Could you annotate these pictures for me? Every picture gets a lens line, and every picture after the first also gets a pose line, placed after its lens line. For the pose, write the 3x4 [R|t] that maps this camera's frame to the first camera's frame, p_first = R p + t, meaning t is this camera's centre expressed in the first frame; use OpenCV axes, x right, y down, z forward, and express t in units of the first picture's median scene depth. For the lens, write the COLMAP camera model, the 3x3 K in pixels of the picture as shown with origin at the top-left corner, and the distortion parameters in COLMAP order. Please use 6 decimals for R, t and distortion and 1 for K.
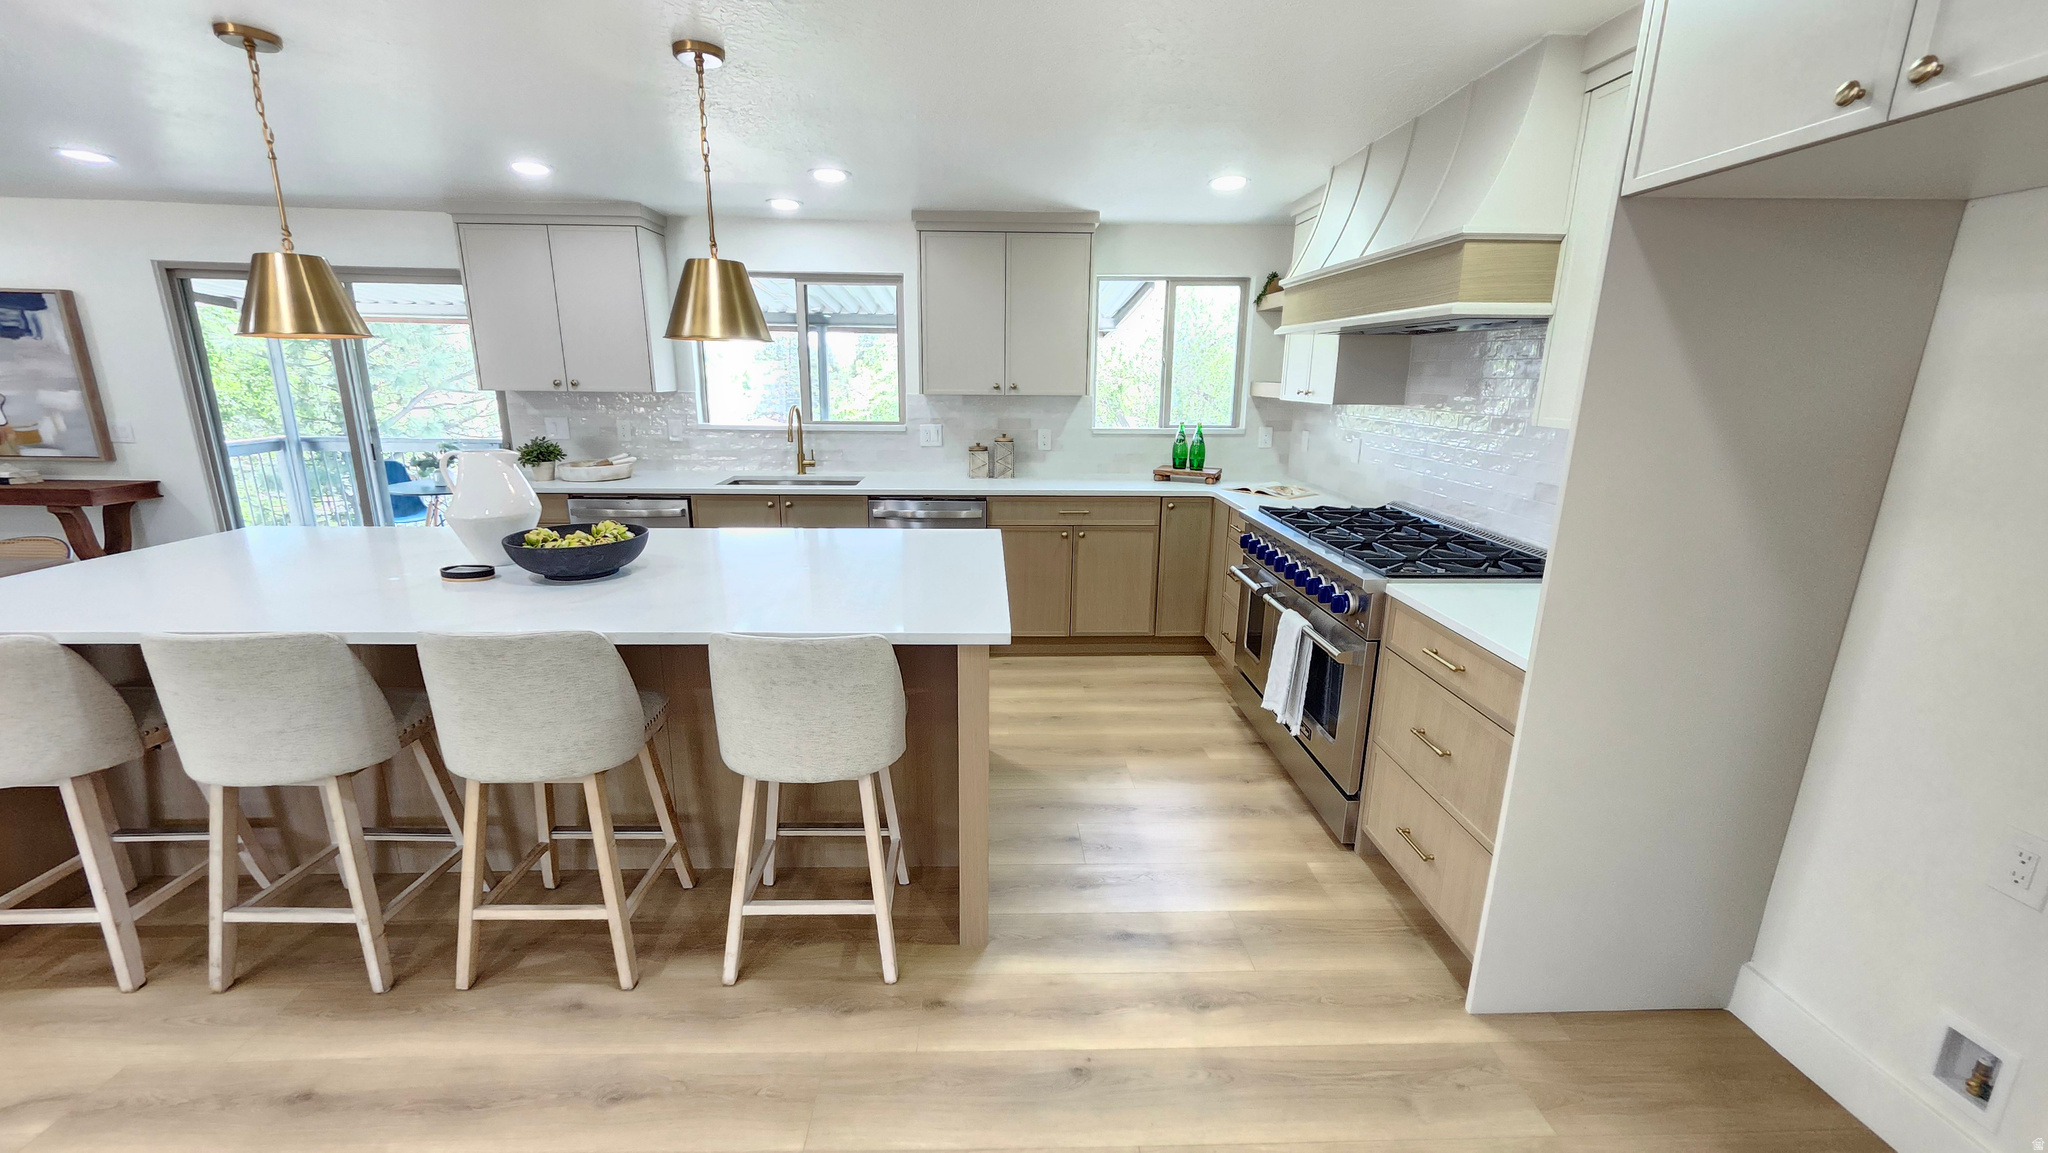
lens RADIAL K [[809.5, 0, 1019.1], [0, 809.5, 581.8], [0, 0, 1]] dist [-0.007667, 0.000797]
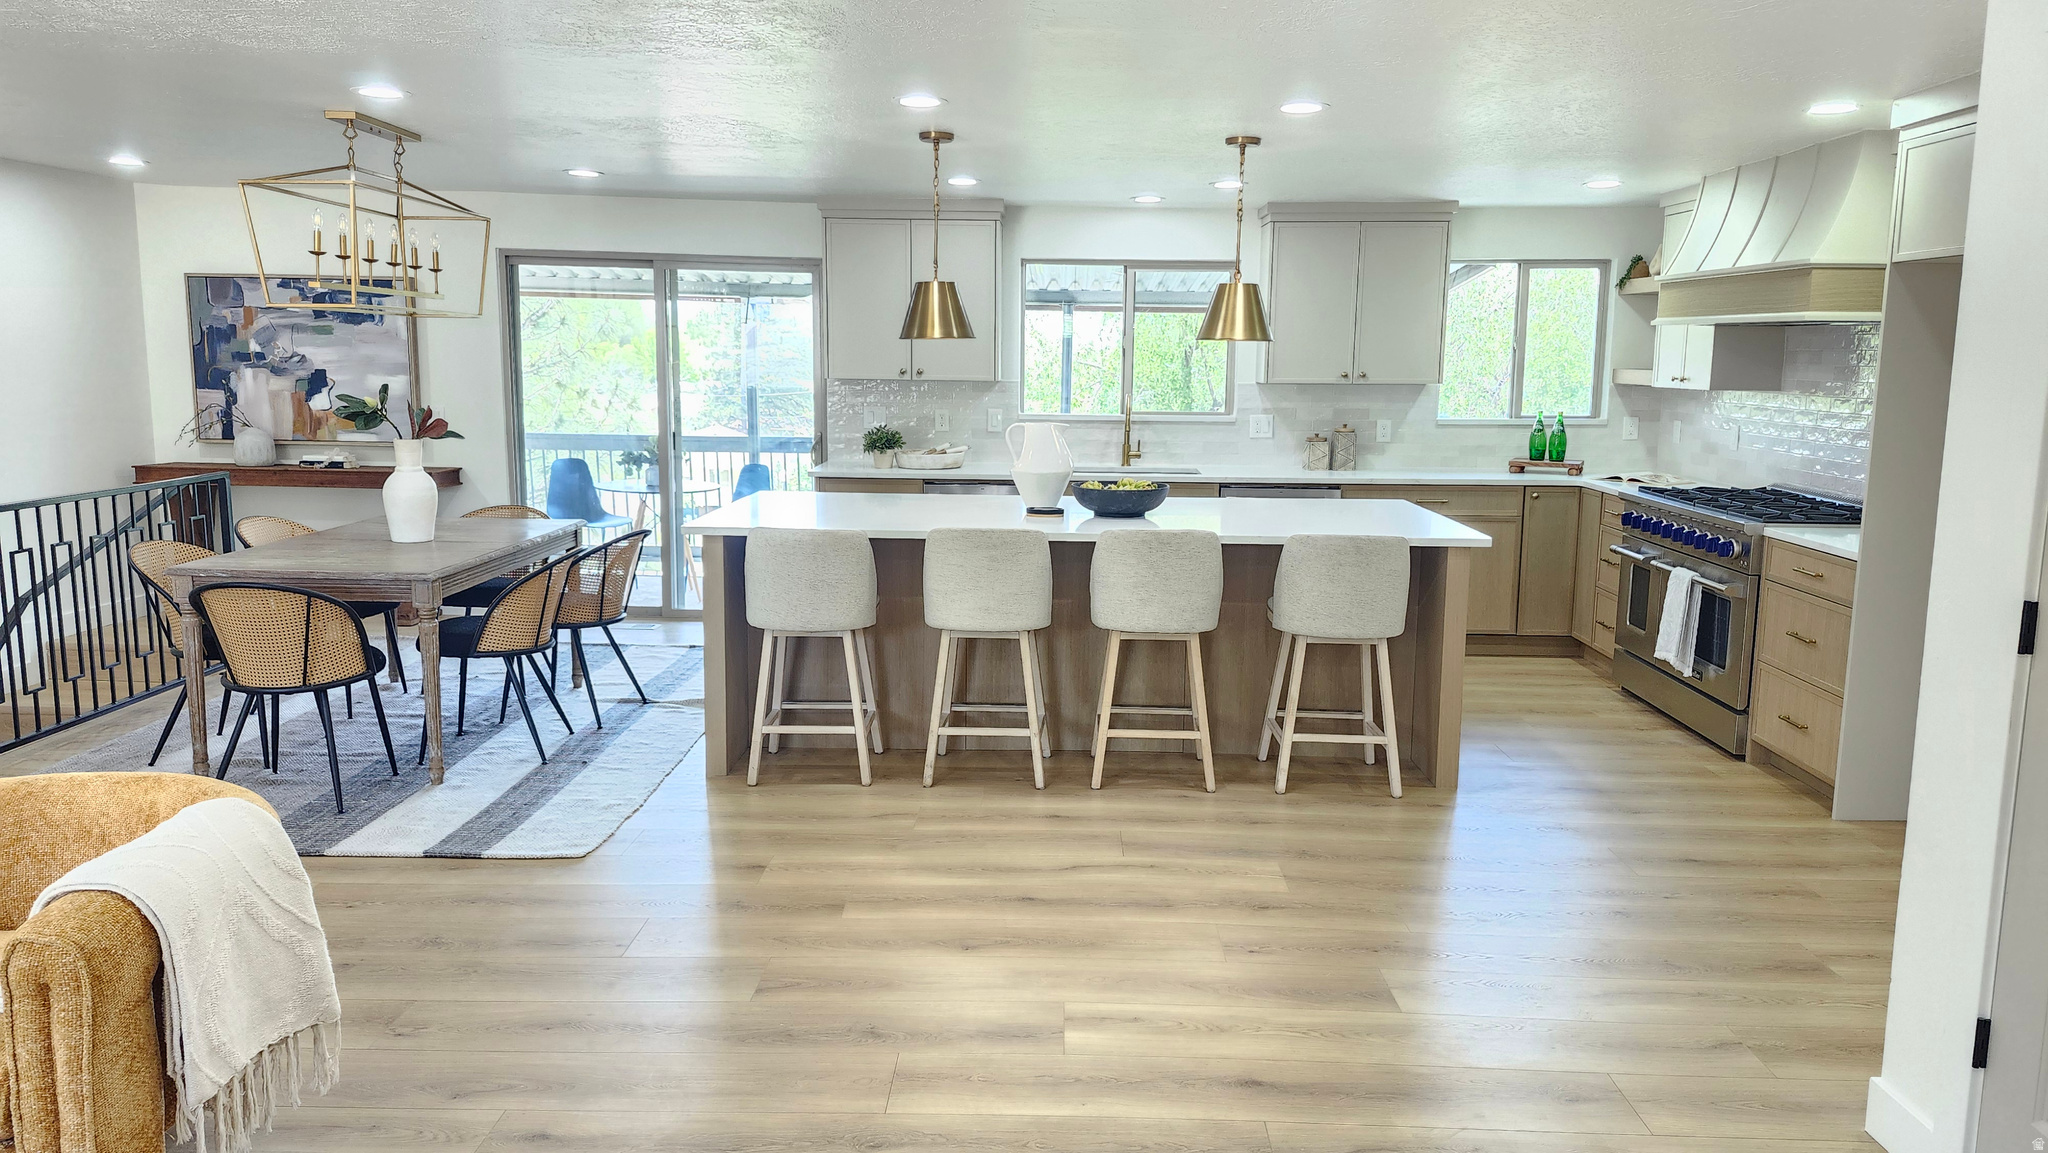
lens RADIAL K [[1439.1, 0, 1018.4], [0, 1439.1, 570.0], [0, 0, 1]] dist [0.033552, -0.032027]
pose [[0.997759, 0.009343, -0.066249, -0.320180], [-0.016090, 0.994649, -0.102055, 0.184099], [0.064941, 0.102892, 0.992570, -0.756739]]
